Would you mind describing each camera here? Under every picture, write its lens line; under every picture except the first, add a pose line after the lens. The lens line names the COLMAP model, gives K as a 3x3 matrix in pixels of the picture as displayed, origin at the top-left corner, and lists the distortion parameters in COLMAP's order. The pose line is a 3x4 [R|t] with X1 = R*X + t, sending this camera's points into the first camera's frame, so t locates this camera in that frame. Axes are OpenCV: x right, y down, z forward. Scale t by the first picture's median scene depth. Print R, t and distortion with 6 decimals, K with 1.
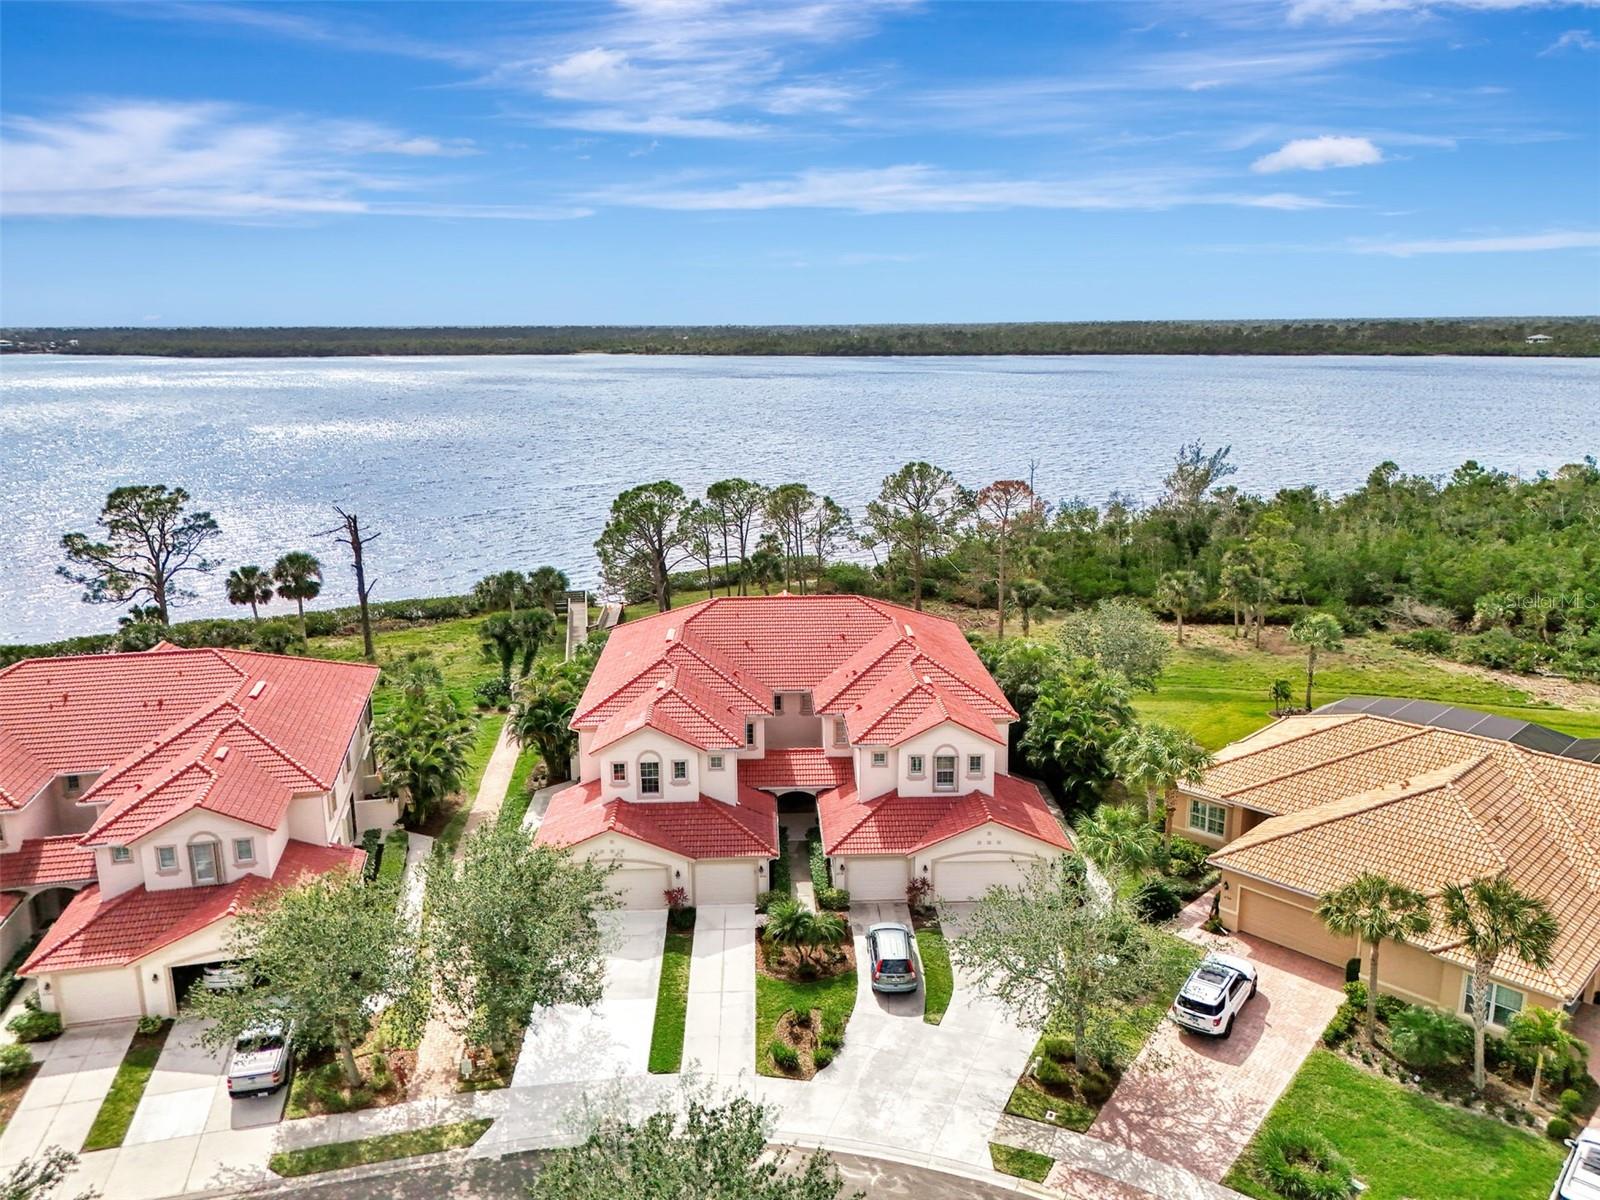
lens RADIAL K [[1194.9, 0, 800.0], [0, 1194.9, 600.0], [0, 0, 1]] dist [0.081379, -0.073362]
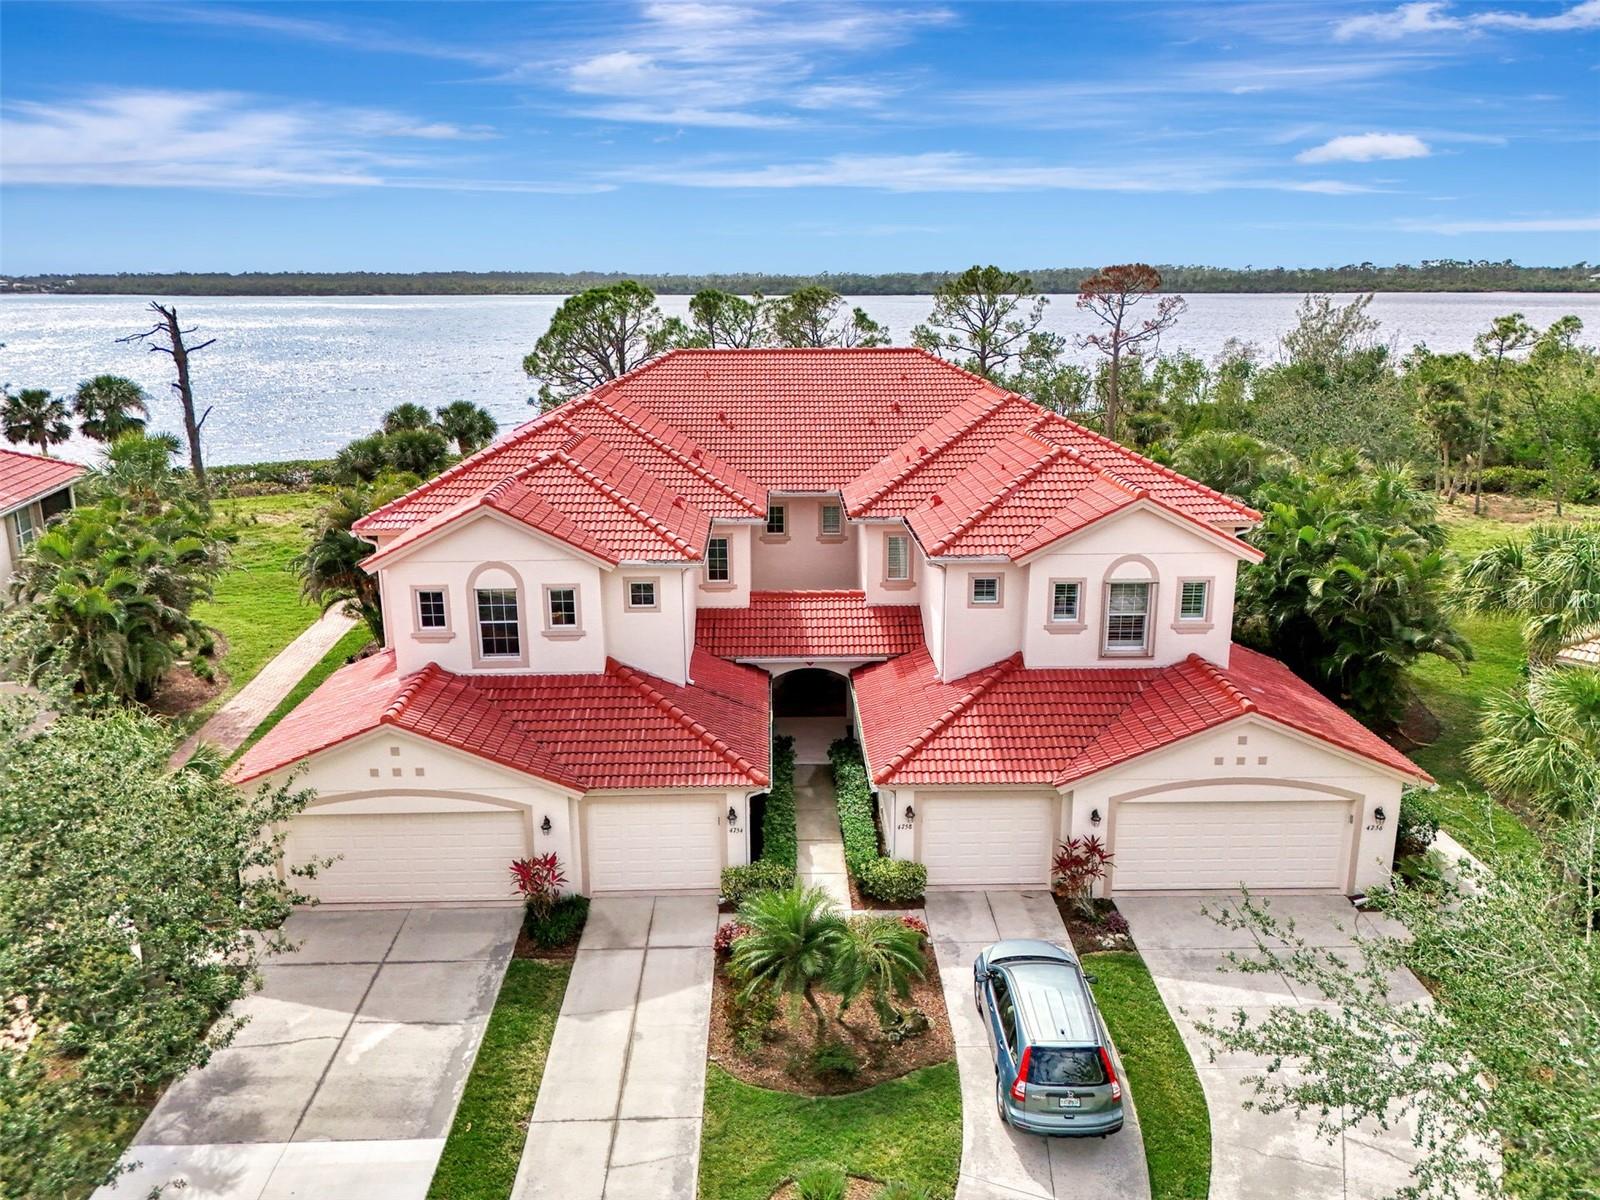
lens RADIAL K [[1210.9, 0, 800.0], [0, 1210.9, 600.0], [0, 0, 1]] dist [0.032919, -0.001840]
pose [[0.999880, 0.005736, -0.014381, -0.000309], [-0.005264, 0.999454, 0.032632, 0.123239], [0.014561, -0.032553, 0.999364, 0.525555]]
